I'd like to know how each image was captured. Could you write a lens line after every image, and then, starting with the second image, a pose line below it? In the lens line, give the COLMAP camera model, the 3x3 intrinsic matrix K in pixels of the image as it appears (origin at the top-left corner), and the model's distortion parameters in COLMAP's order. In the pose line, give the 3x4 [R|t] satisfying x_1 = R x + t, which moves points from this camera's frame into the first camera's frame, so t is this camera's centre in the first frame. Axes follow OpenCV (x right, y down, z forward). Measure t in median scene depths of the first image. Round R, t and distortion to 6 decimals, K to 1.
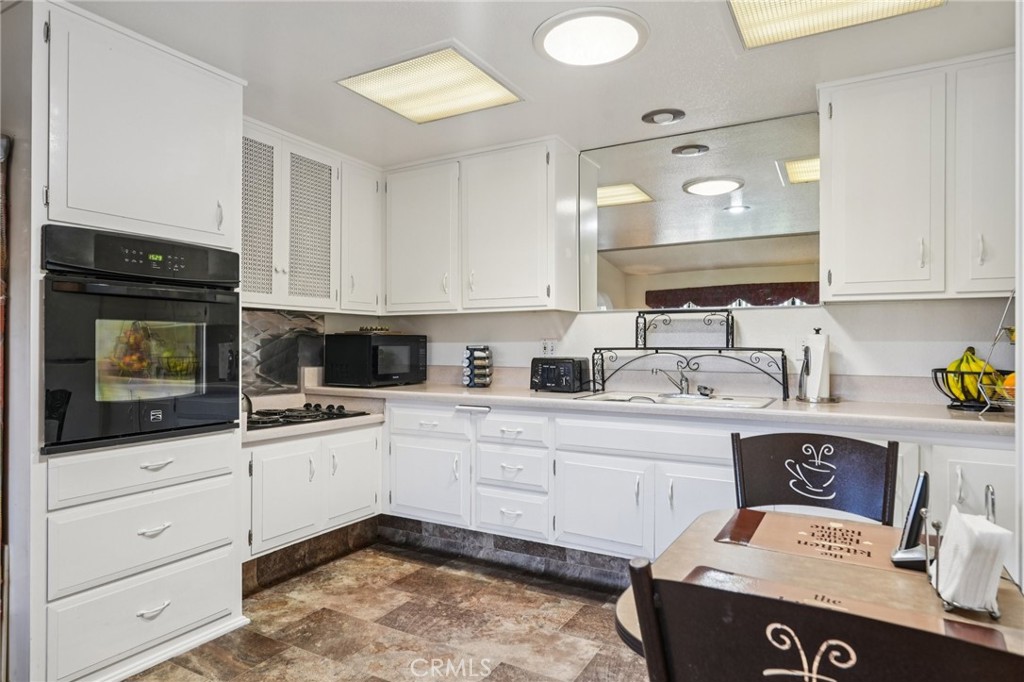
lens RADIAL K [[590.3, 0, 517.4], [0, 590.3, 337.5], [0, 0, 1]] dist [-0.047543, -0.003053]
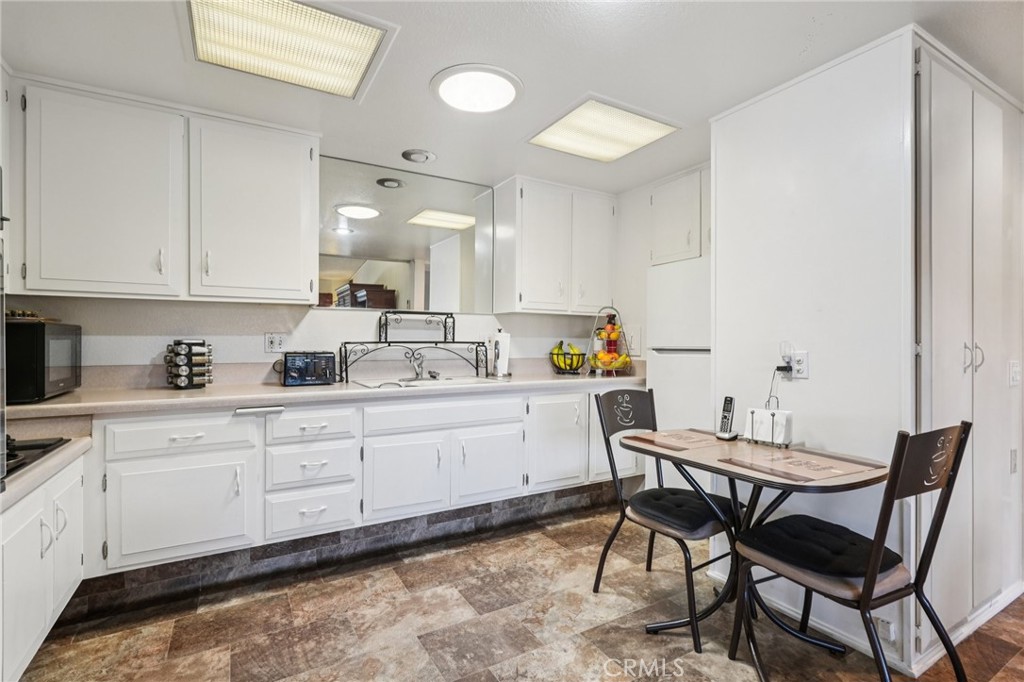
lens RADIAL K [[487.5, 0, 505.1], [0, 487.5, 338.5], [0, 0, 1]] dist [-0.000232, 0.000208]
pose [[0.505186, 0.004848, 0.862997, -0.530912], [-0.012928, 0.999915, 0.001951, 0.005789], [-0.862914, -0.012142, 0.505205, 0.303468]]
